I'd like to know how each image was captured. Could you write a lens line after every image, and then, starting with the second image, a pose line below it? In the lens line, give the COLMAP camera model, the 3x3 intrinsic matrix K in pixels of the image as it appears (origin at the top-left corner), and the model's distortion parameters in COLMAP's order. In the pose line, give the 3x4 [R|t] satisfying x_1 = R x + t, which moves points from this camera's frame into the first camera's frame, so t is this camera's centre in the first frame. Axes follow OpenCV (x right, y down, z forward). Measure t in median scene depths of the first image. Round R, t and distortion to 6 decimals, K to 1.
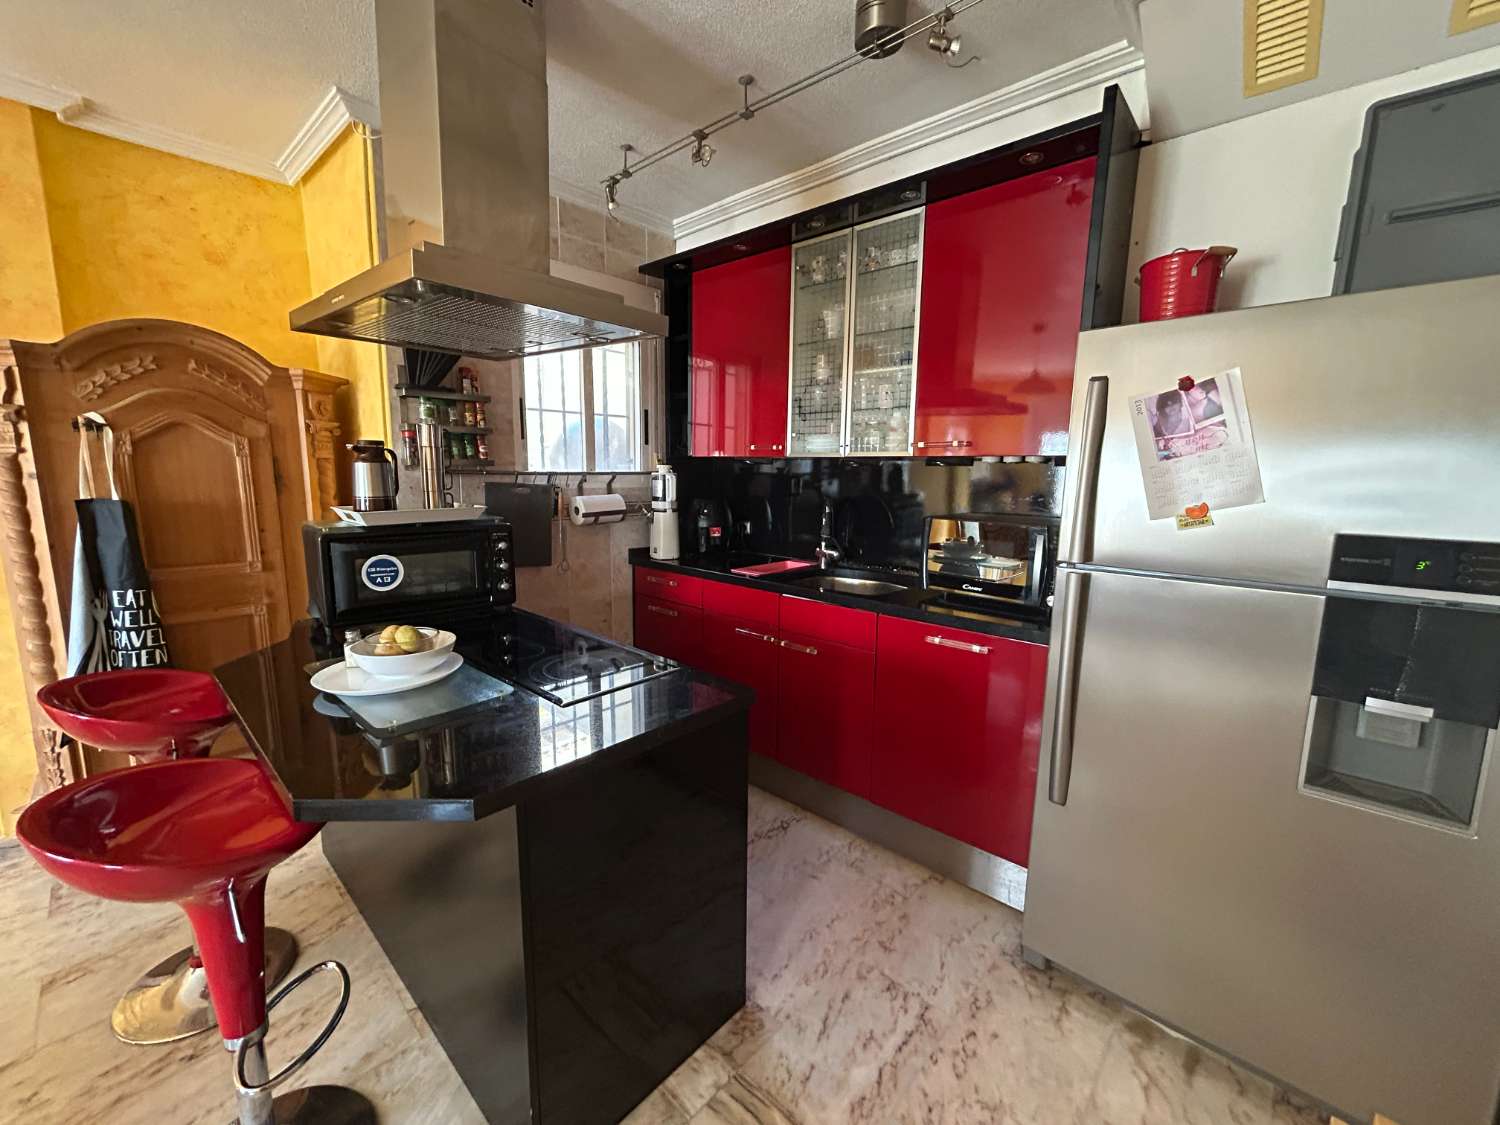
lens RADIAL K [[606.8, 0, 747.9], [0, 606.8, 565.3], [0, 0, 1]] dist [0.002444, -0.000740]
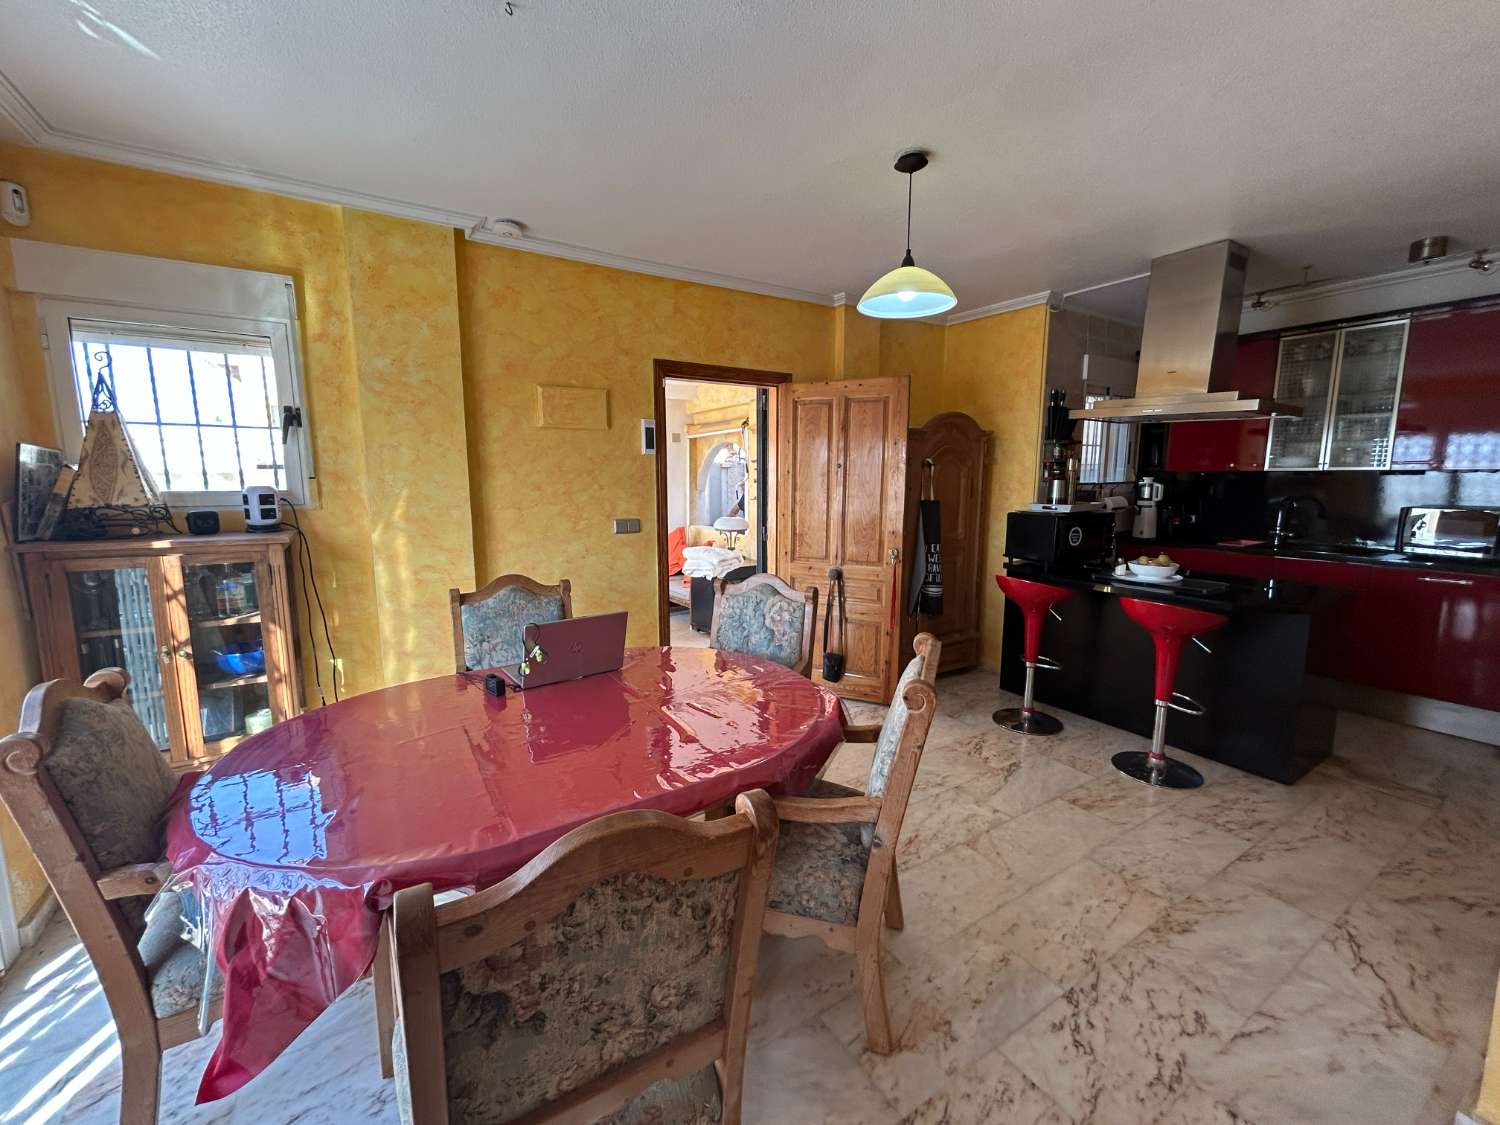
lens RADIAL K [[608.2, 0, 747.4], [0, 608.2, 562.2], [0, 0, 1]] dist [0.000596, -0.000199]
pose [[0.965811, 0.017927, -0.258627, -1.108430], [-0.022389, 0.999647, -0.014315, 0.147412], [0.258280, 0.019616, 0.965871, -1.158931]]
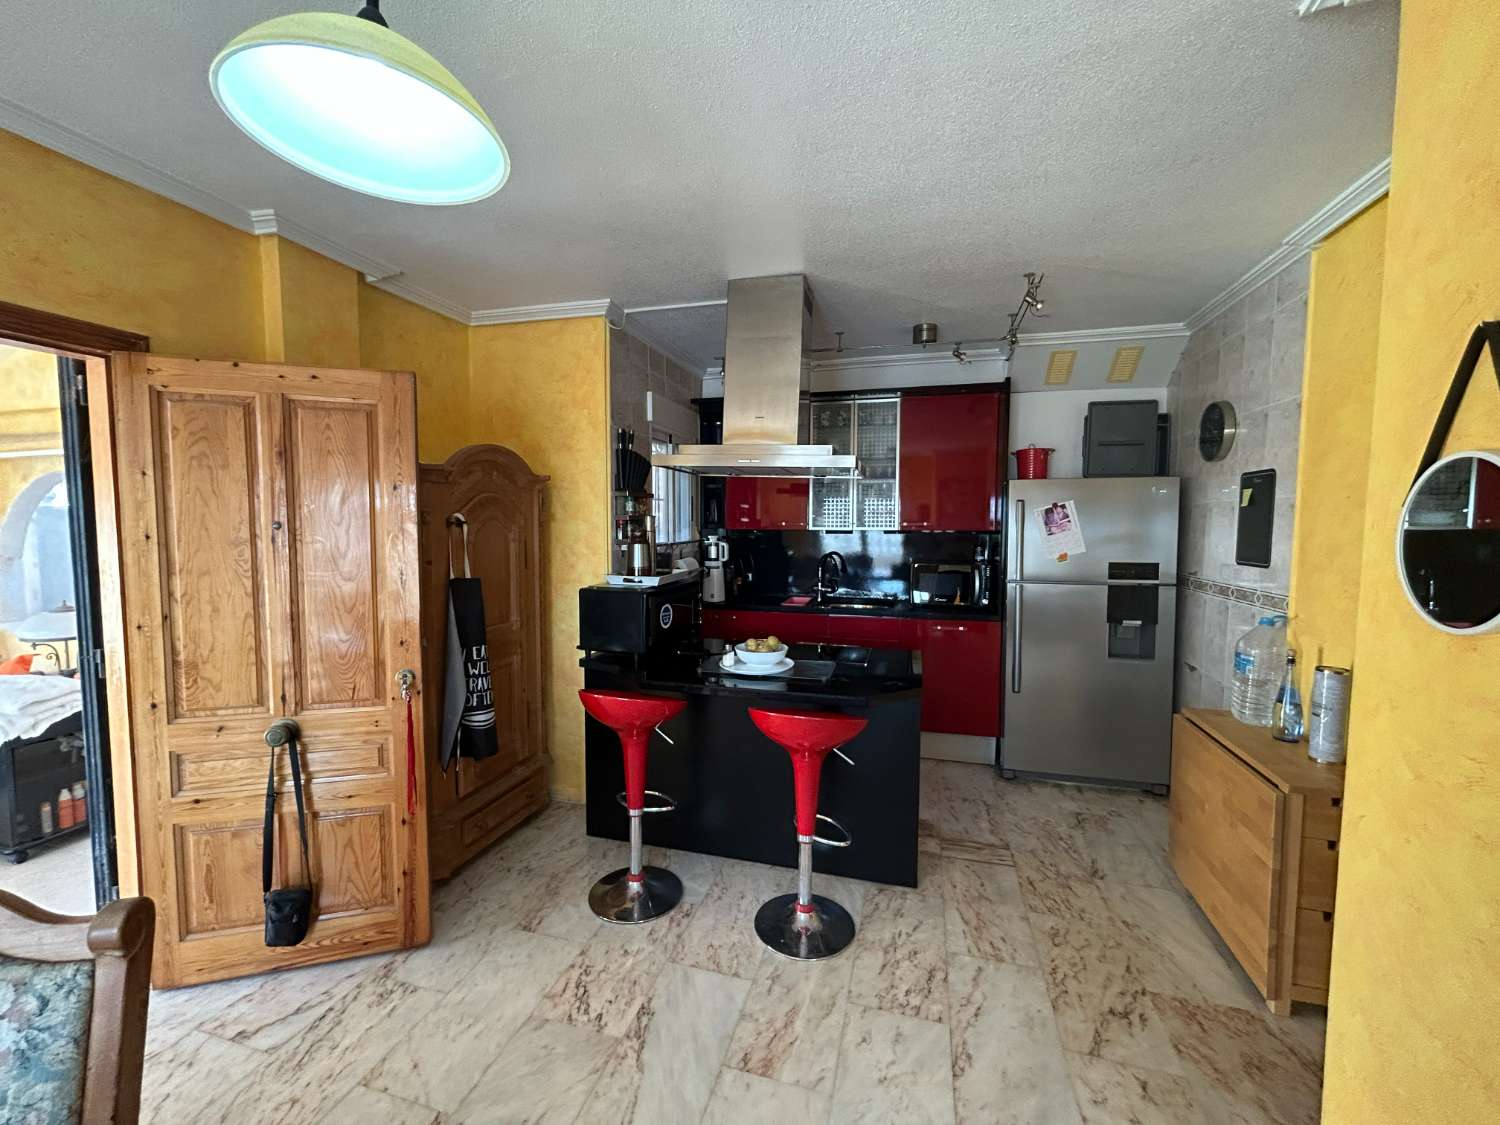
lens RADIAL K [[606.8, 0, 747.9], [0, 606.8, 565.3], [0, 0, 1]] dist [0.002444, -0.000740]
pose [[0.889716, -0.046286, 0.454162, -1.098104], [0.083135, 0.994639, -0.061496, -0.003770], [-0.448880, 0.092470, 0.888794, -0.445716]]
